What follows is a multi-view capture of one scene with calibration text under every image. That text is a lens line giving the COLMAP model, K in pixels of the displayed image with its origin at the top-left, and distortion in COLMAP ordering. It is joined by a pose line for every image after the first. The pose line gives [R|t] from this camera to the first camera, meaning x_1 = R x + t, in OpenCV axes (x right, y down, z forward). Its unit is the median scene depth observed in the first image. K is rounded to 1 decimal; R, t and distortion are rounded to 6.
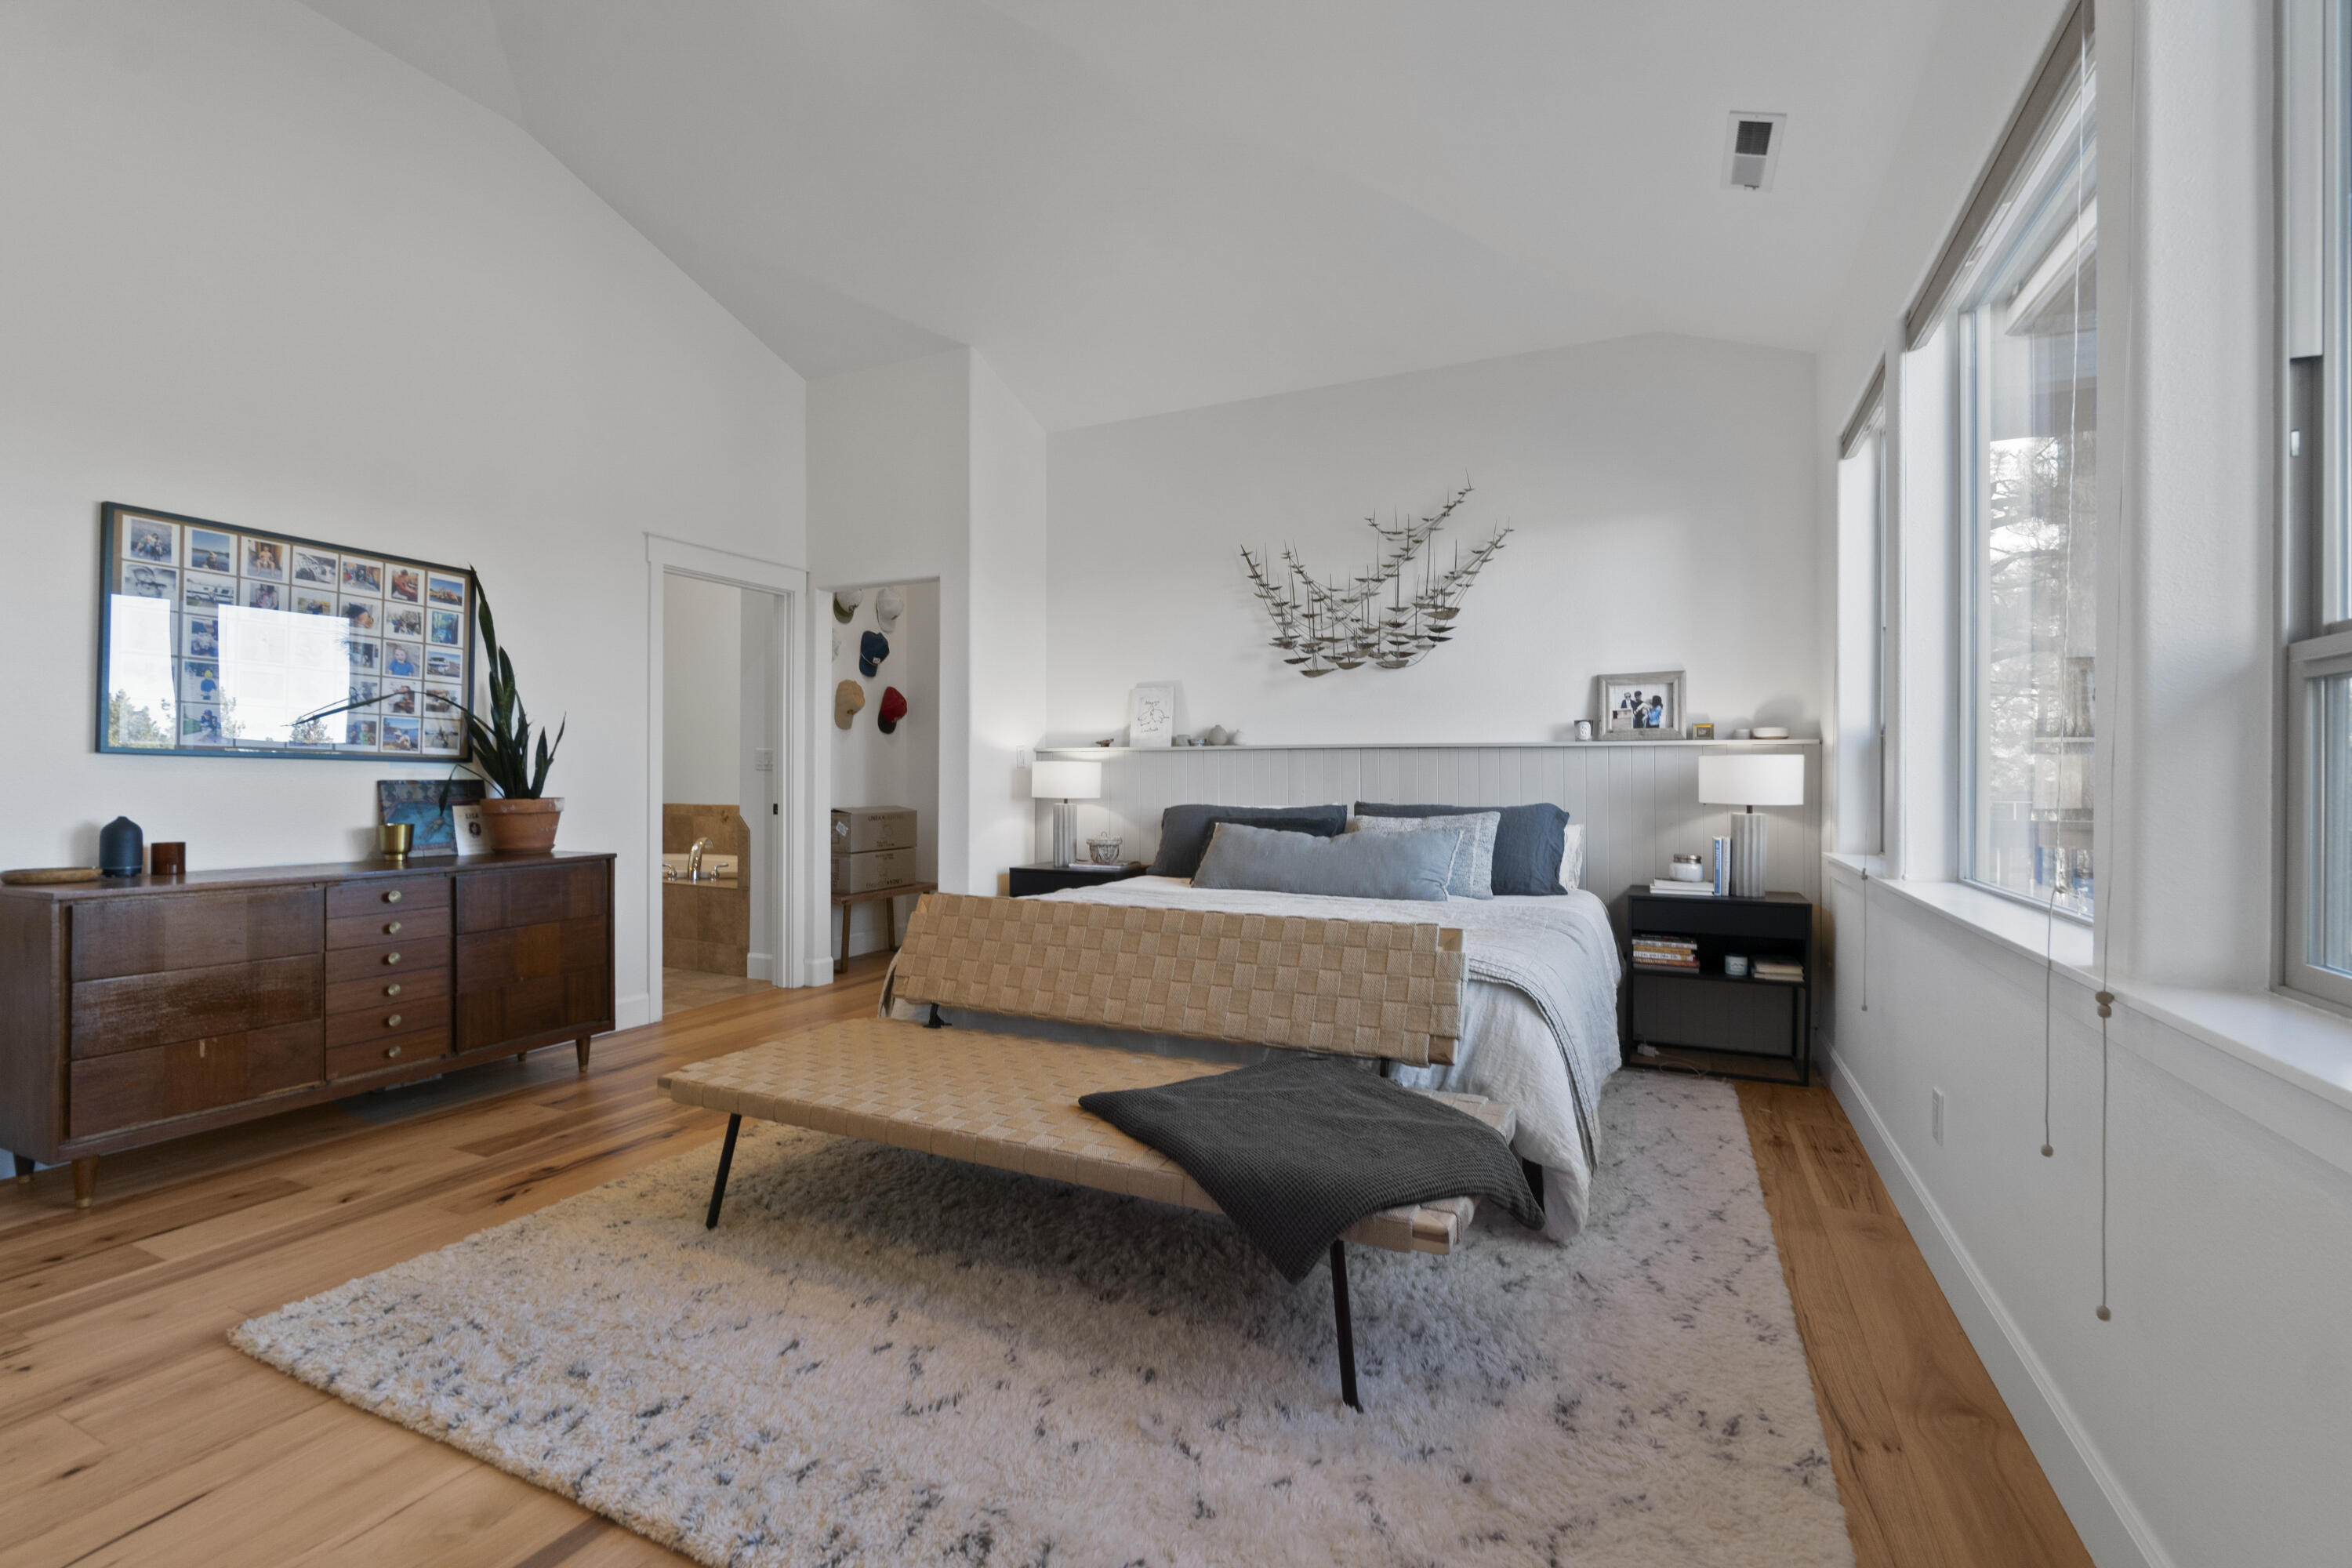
lens RADIAL K [[1014.6, 0, 1176.4], [0, 1014.6, 757.0], [0, 0, 1]] dist [-0.001638, -0.000287]
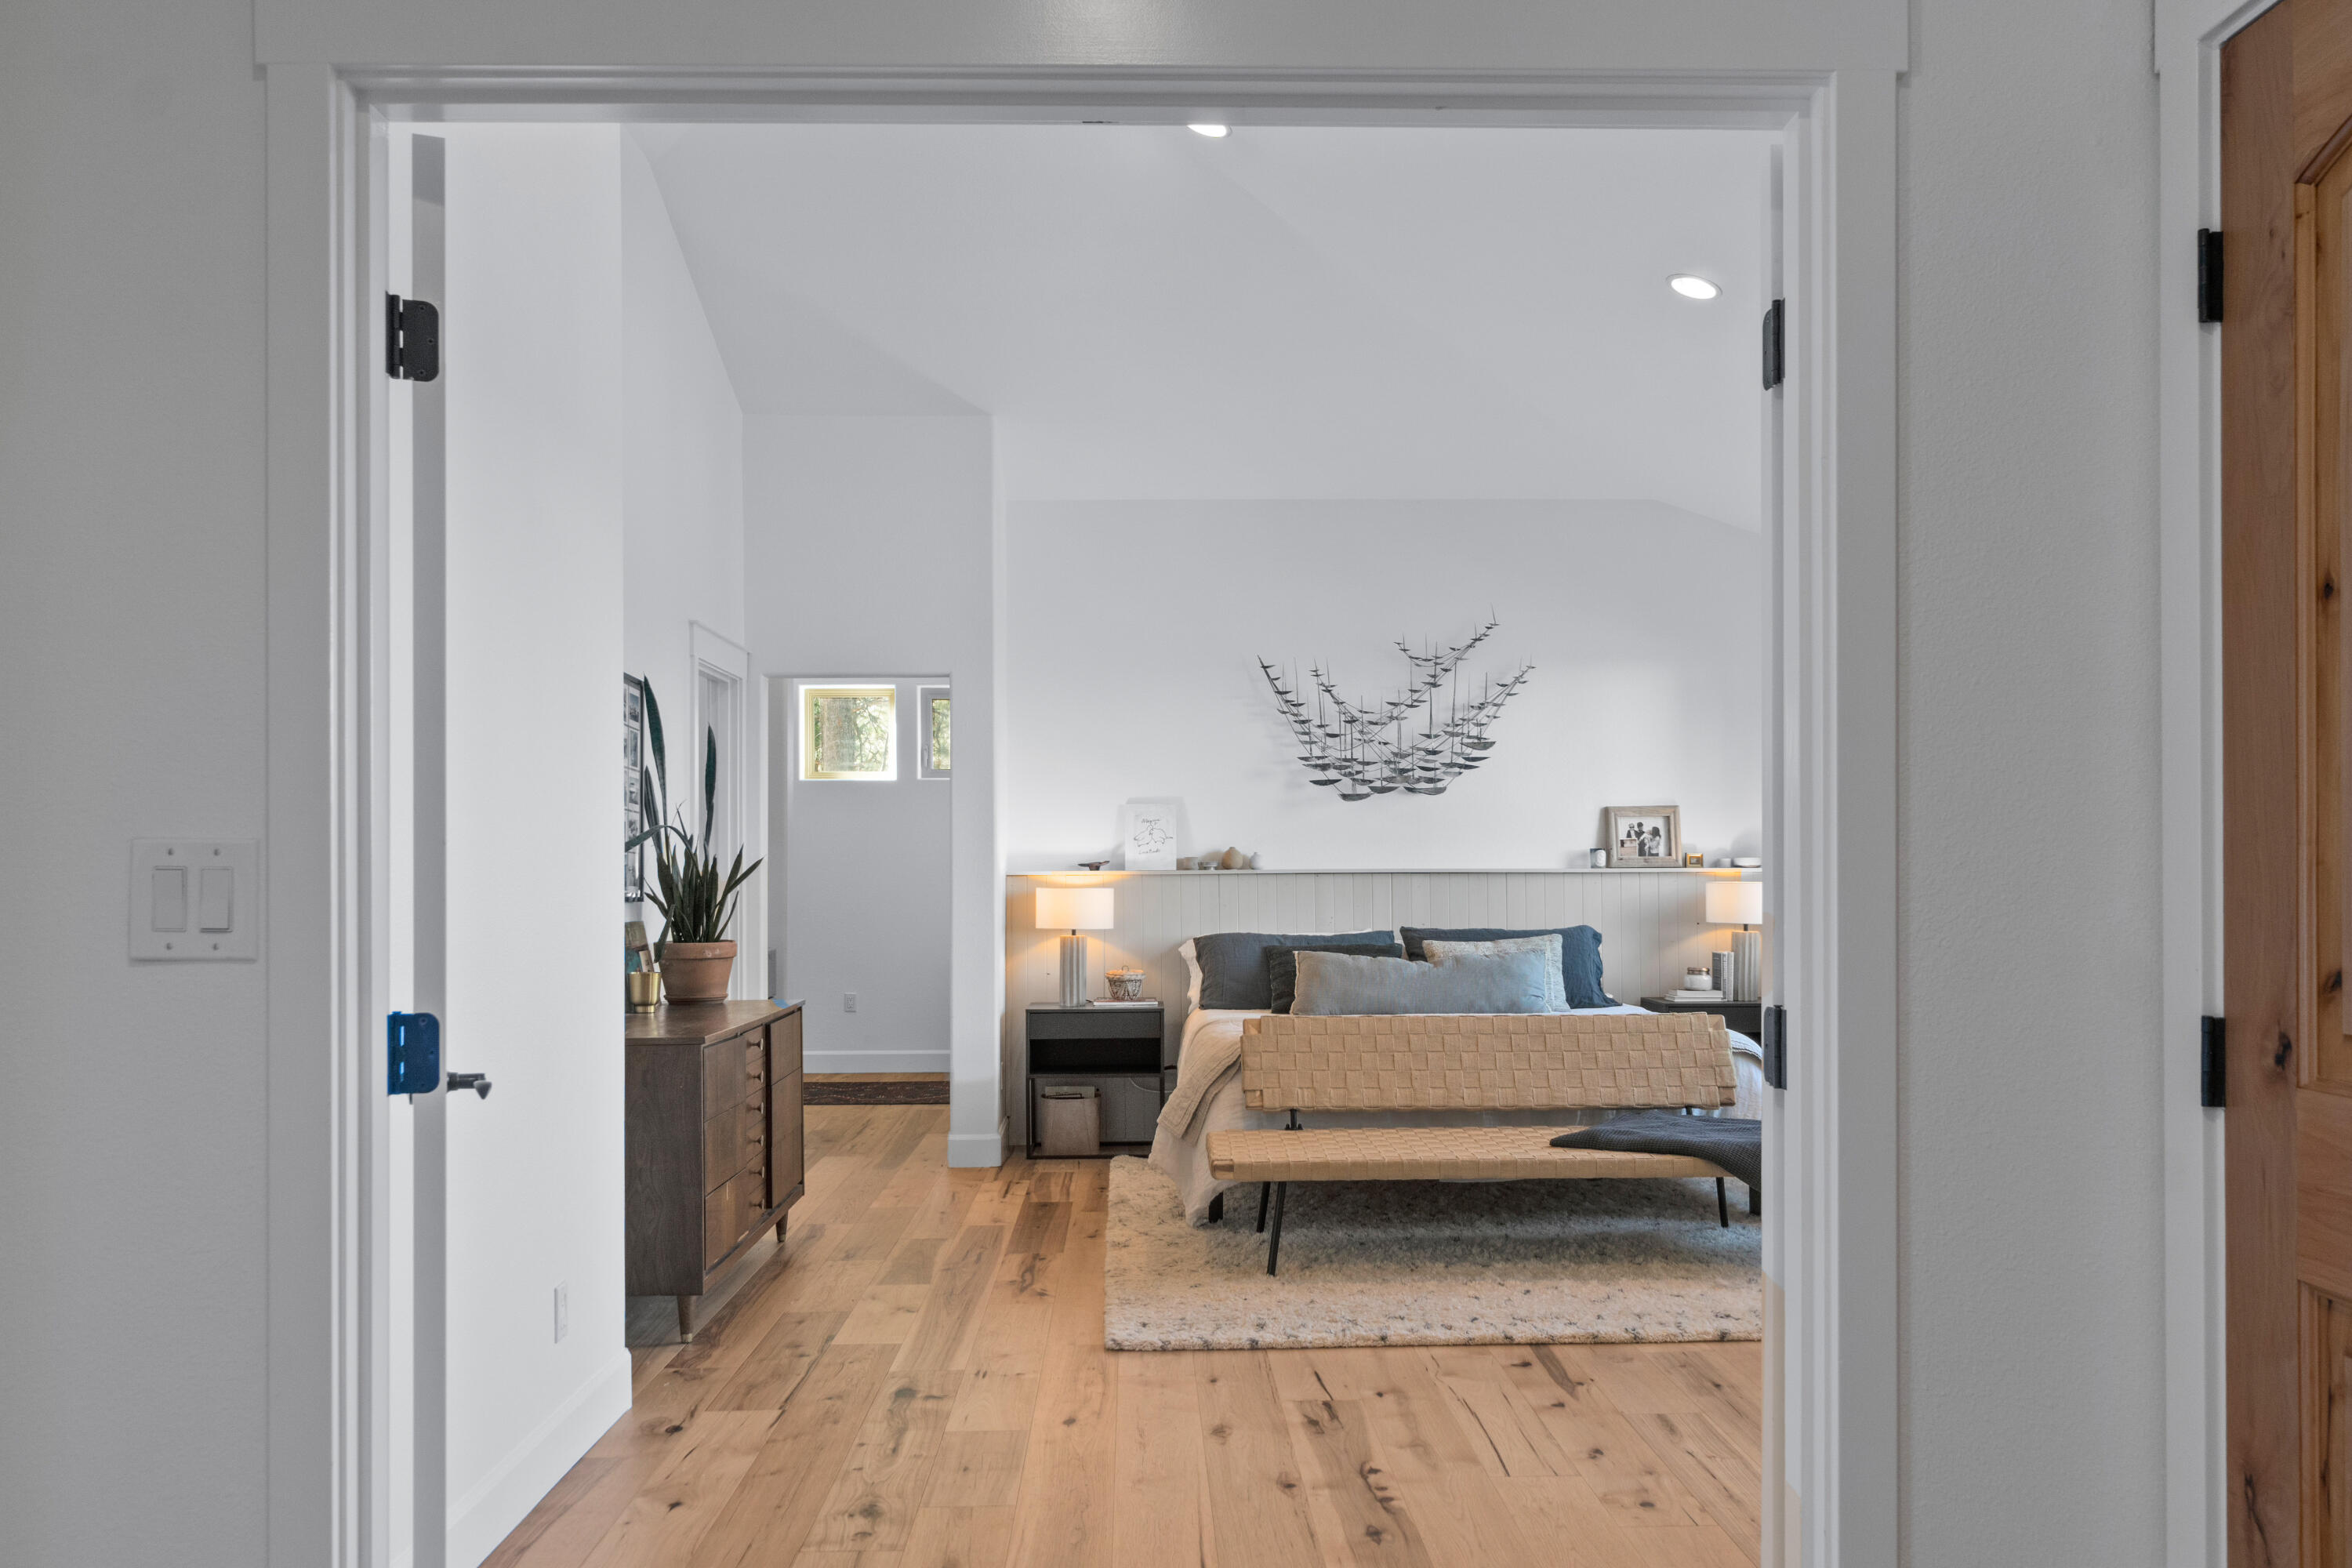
lens RADIAL K [[1791.9, 0, 1176.0], [0, 1791.9, 784.0], [0, 0, 1]] dist [0.002275, -0.009310]
pose [[0.895834, 0.017189, 0.444057, -0.860333], [-0.001674, 0.999375, -0.035308, -0.036516], [-0.444386, 0.030886, 0.895303, -0.522686]]
